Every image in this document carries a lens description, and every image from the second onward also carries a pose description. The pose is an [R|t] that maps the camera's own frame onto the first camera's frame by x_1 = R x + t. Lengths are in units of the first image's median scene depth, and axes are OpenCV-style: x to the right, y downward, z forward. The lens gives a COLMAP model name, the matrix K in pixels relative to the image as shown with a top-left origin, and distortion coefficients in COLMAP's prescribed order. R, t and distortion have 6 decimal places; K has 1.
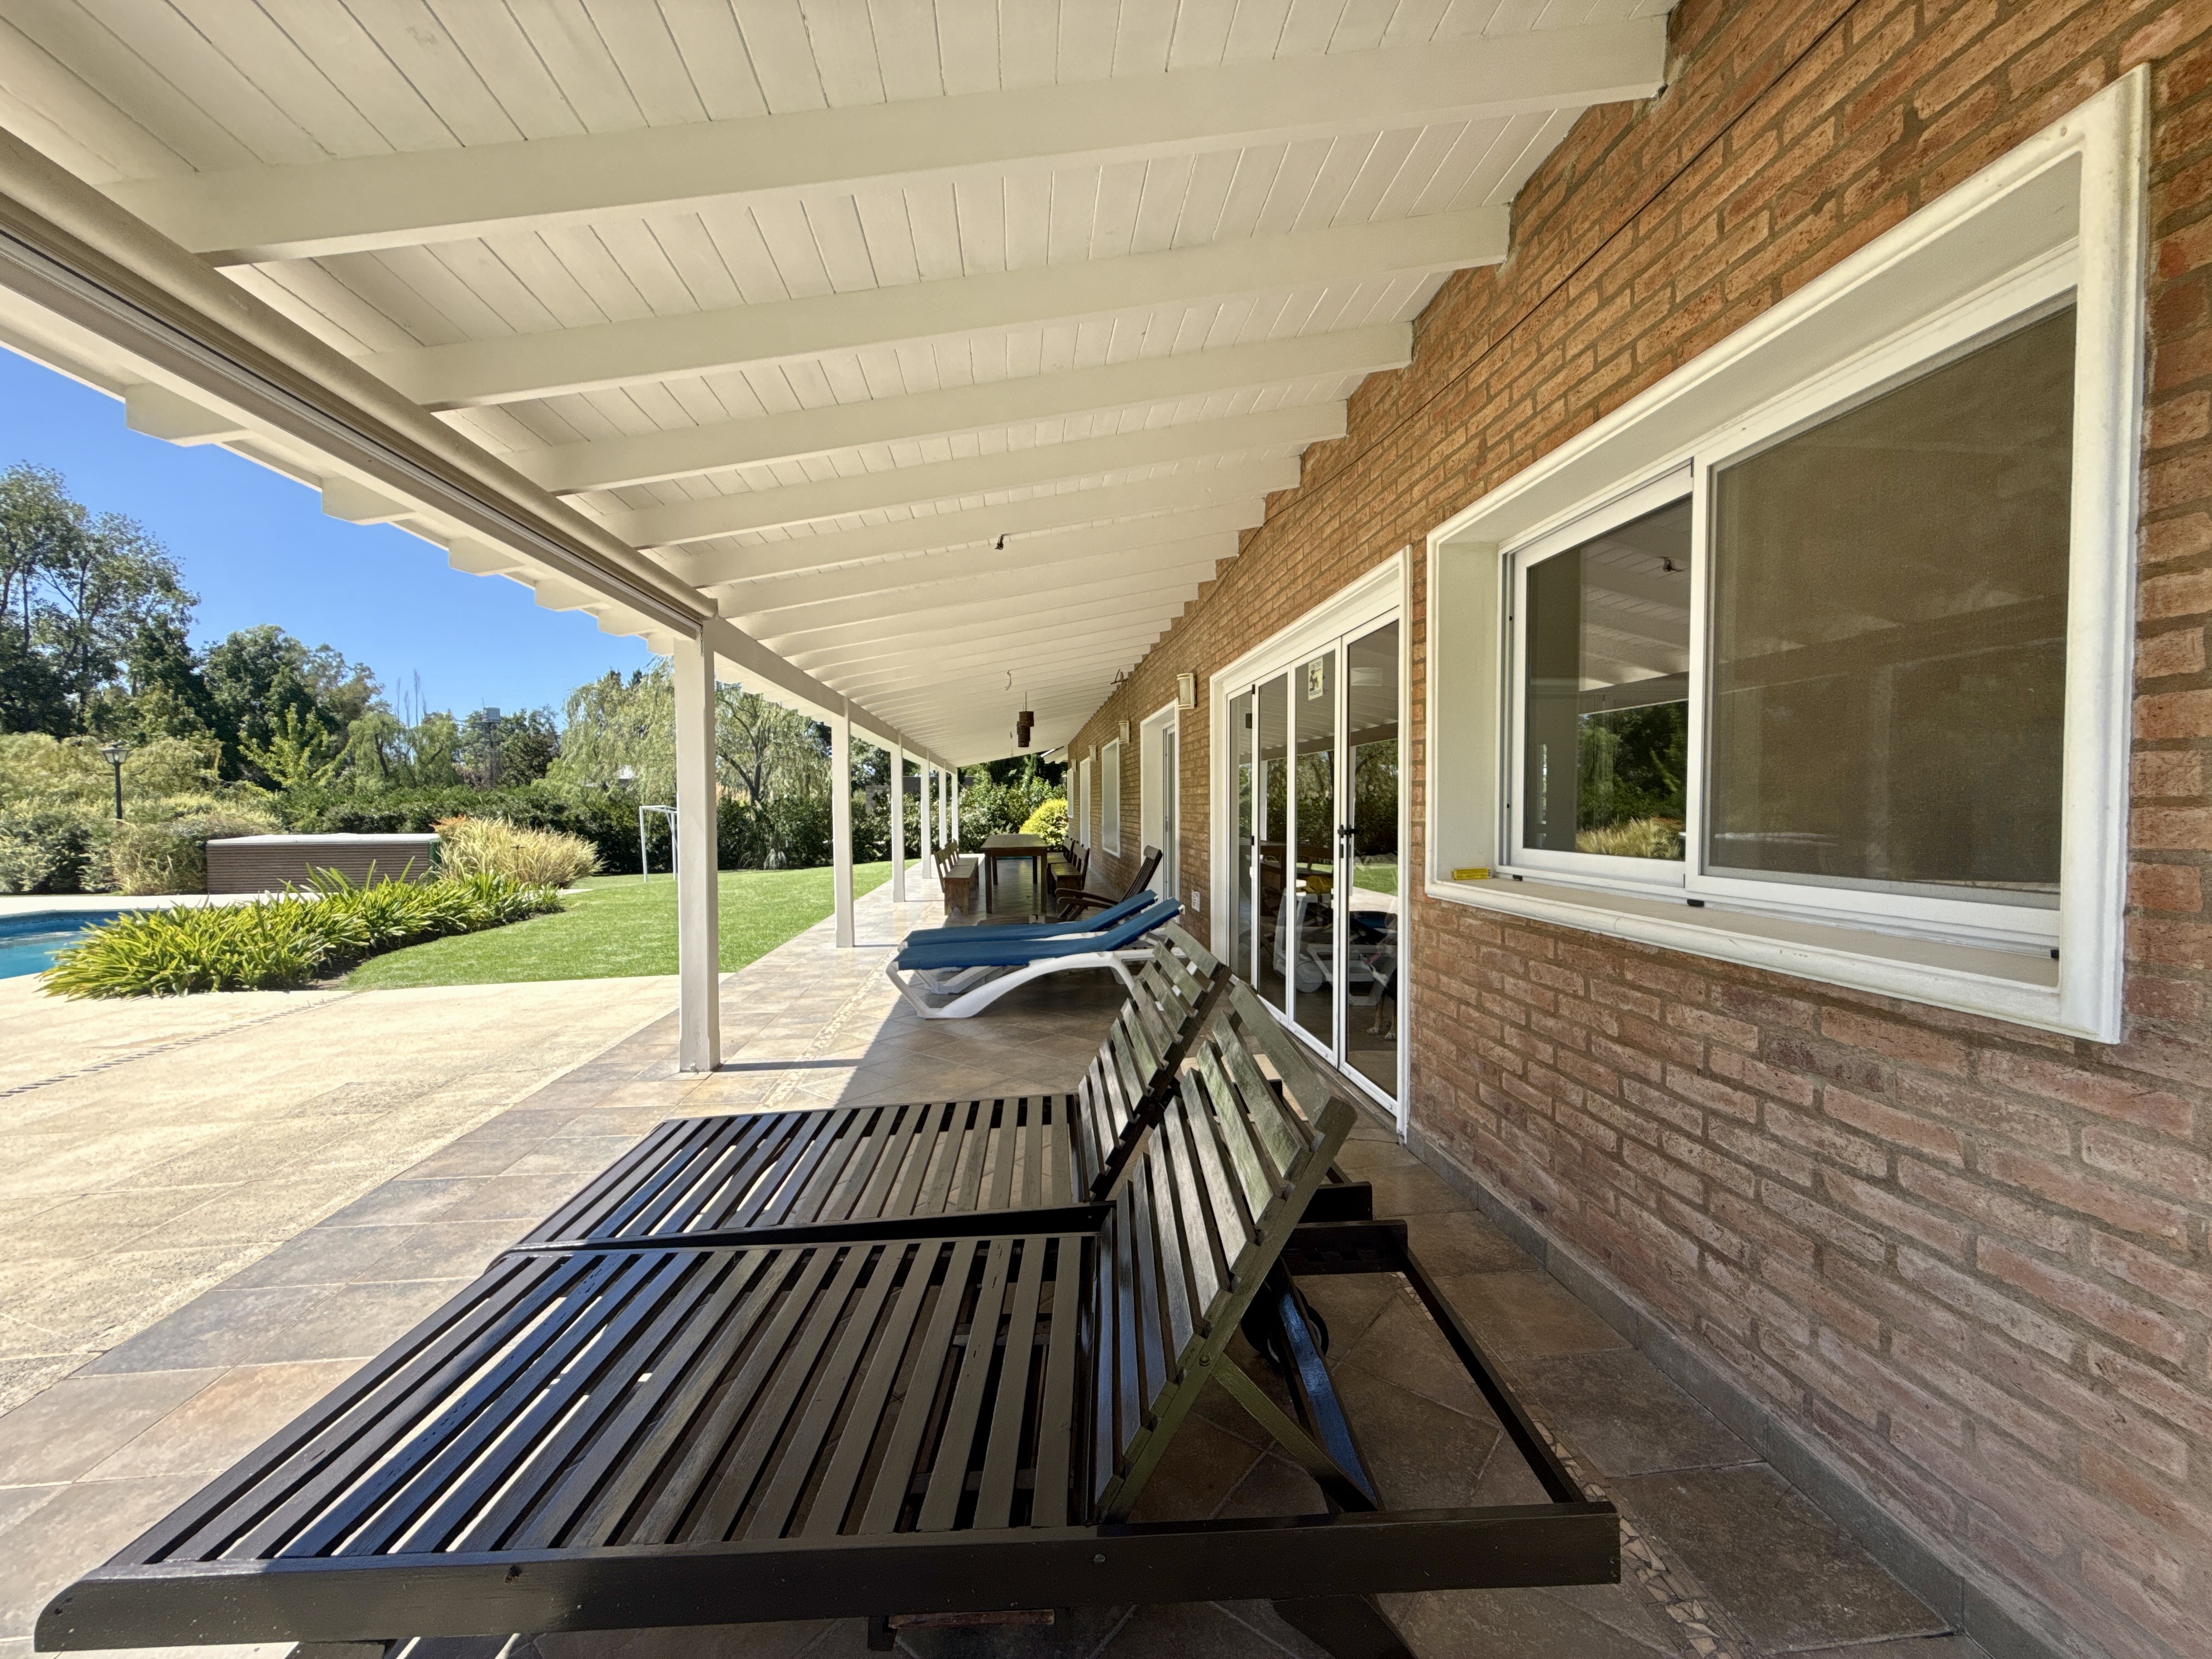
lens RADIAL K [[883.2, 0, 1106.0], [0, 883.2, 829.5], [0, 0, 1]] dist [0.000094, -0.000213]
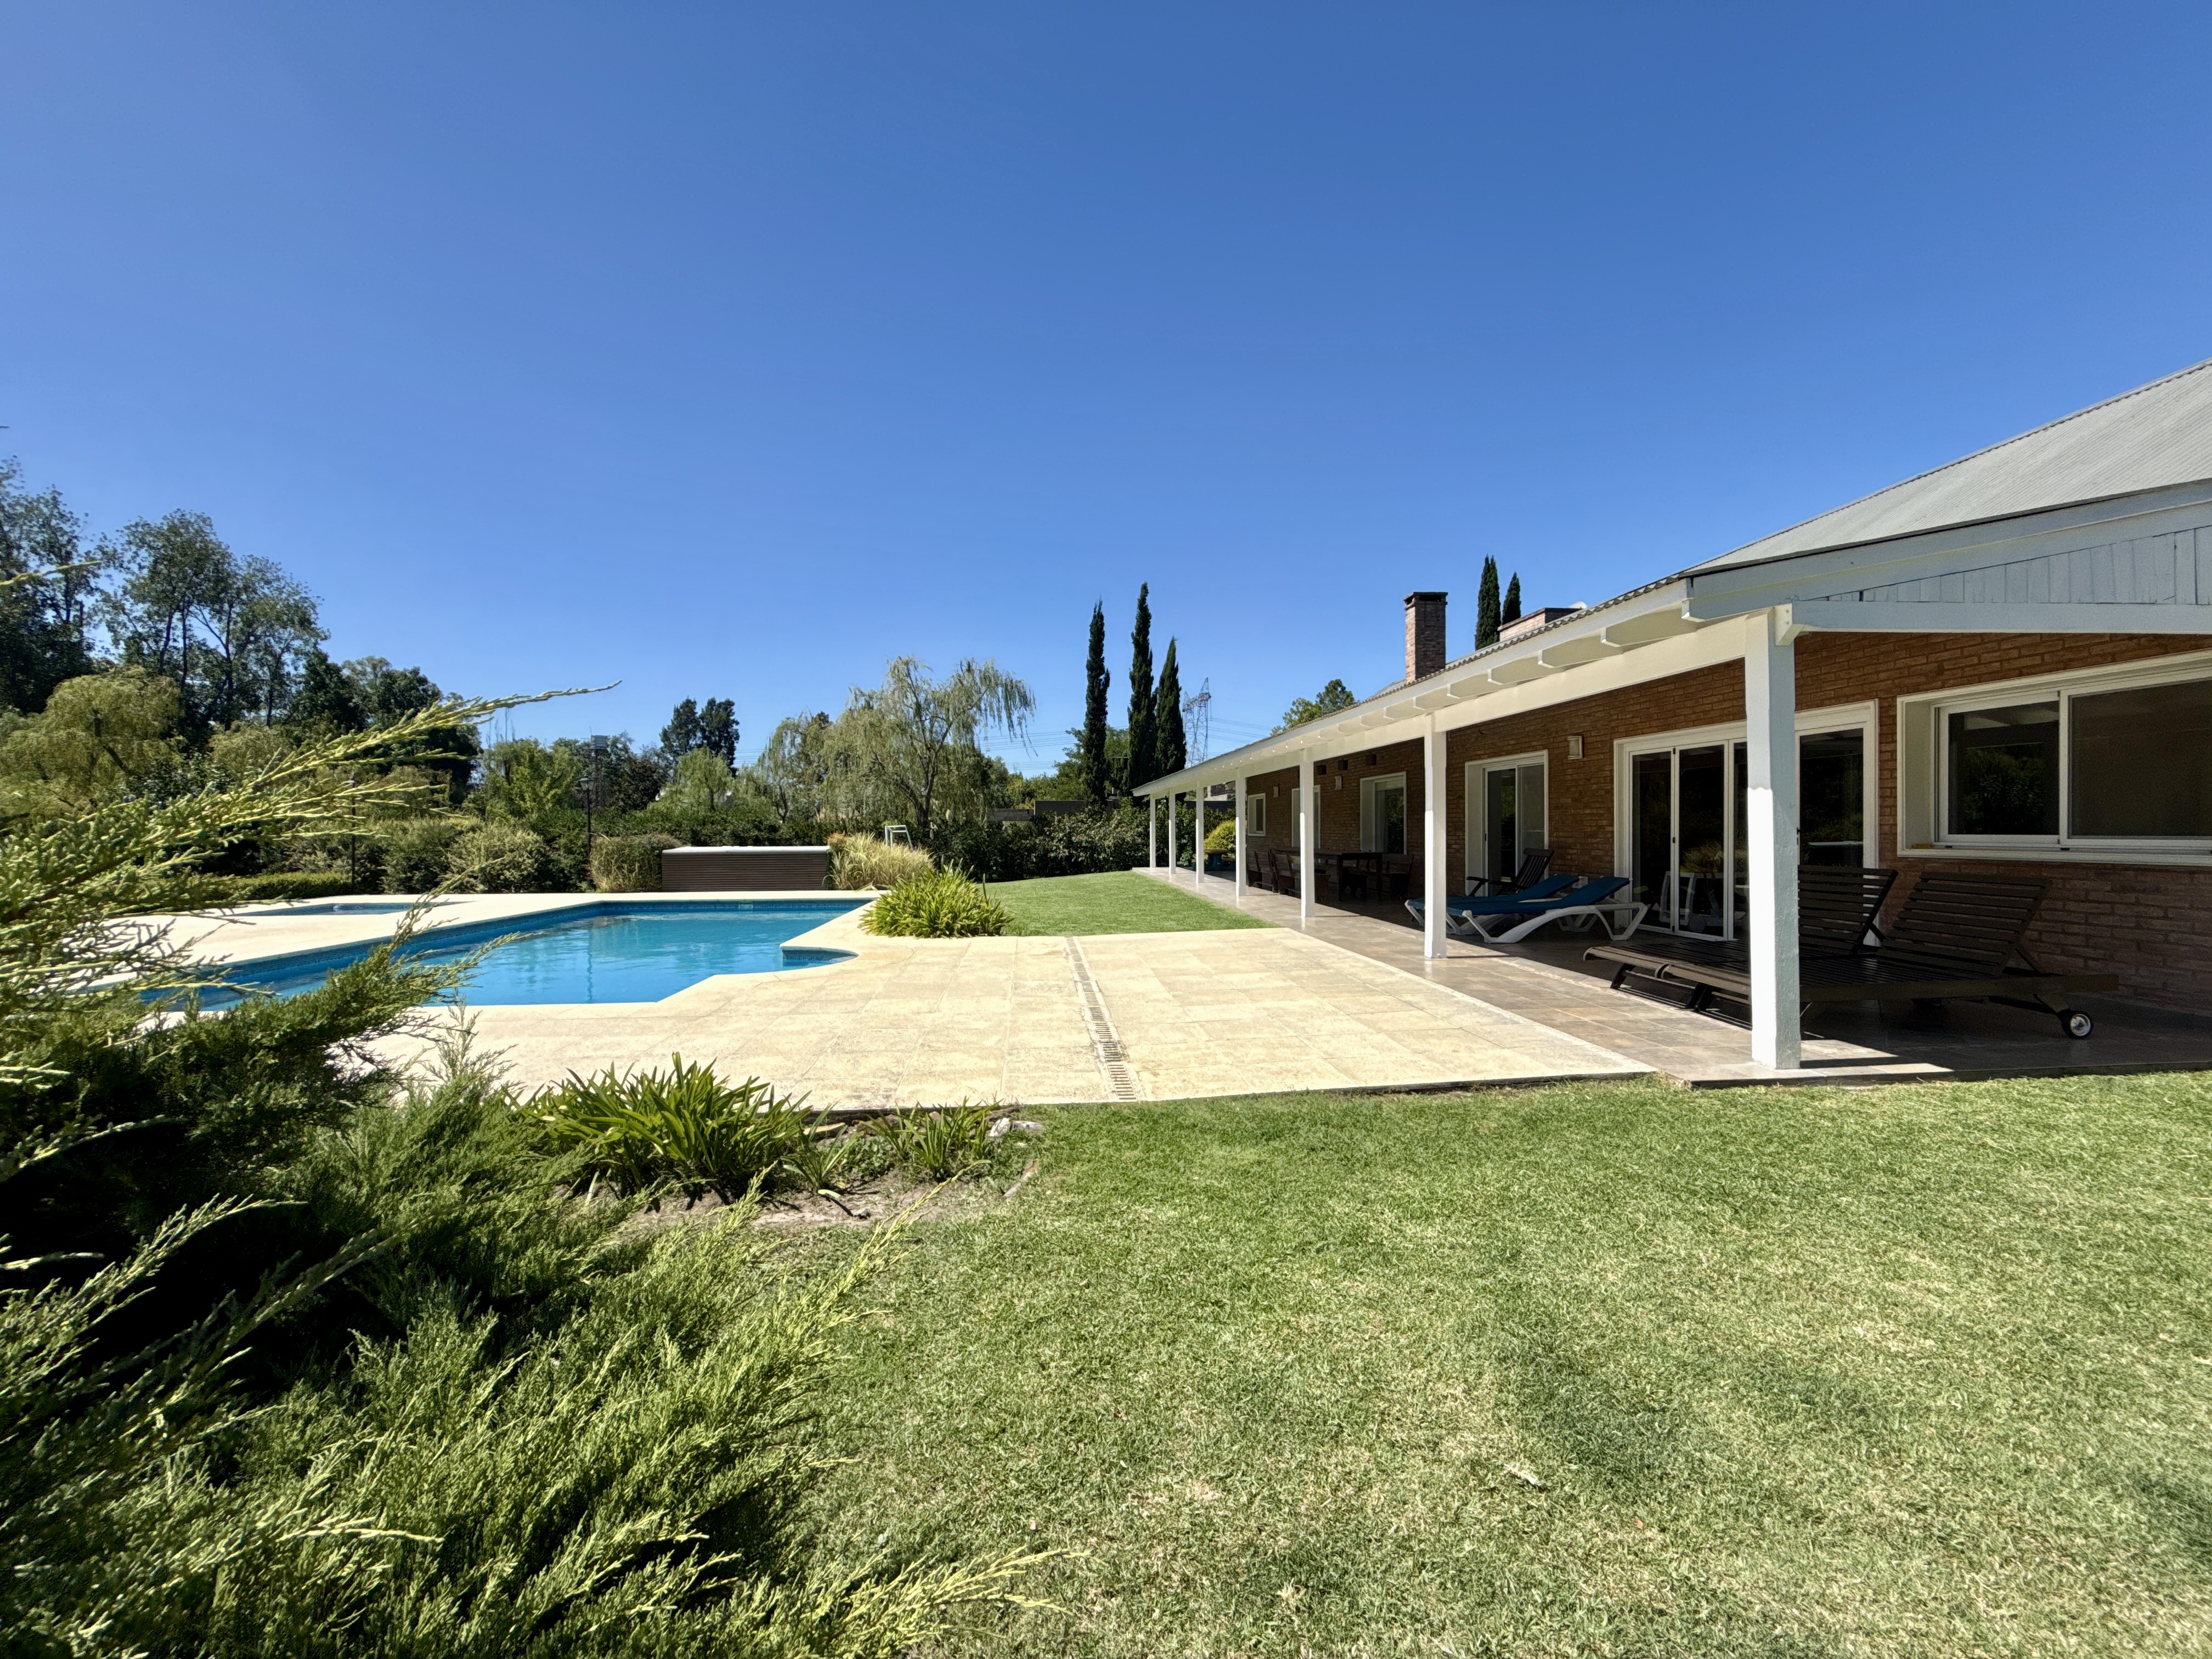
lens RADIAL K [[883.8, 0, 1106.0], [0, 883.8, 829.5], [0, 0, 1]] dist [0.003697, 0.000086]
pose [[0.999808, 0.001870, -0.019525, -0.345008], [-0.002398, 0.999630, -0.027081, 0.015520], [0.019468, 0.027122, 0.999443, -0.278830]]
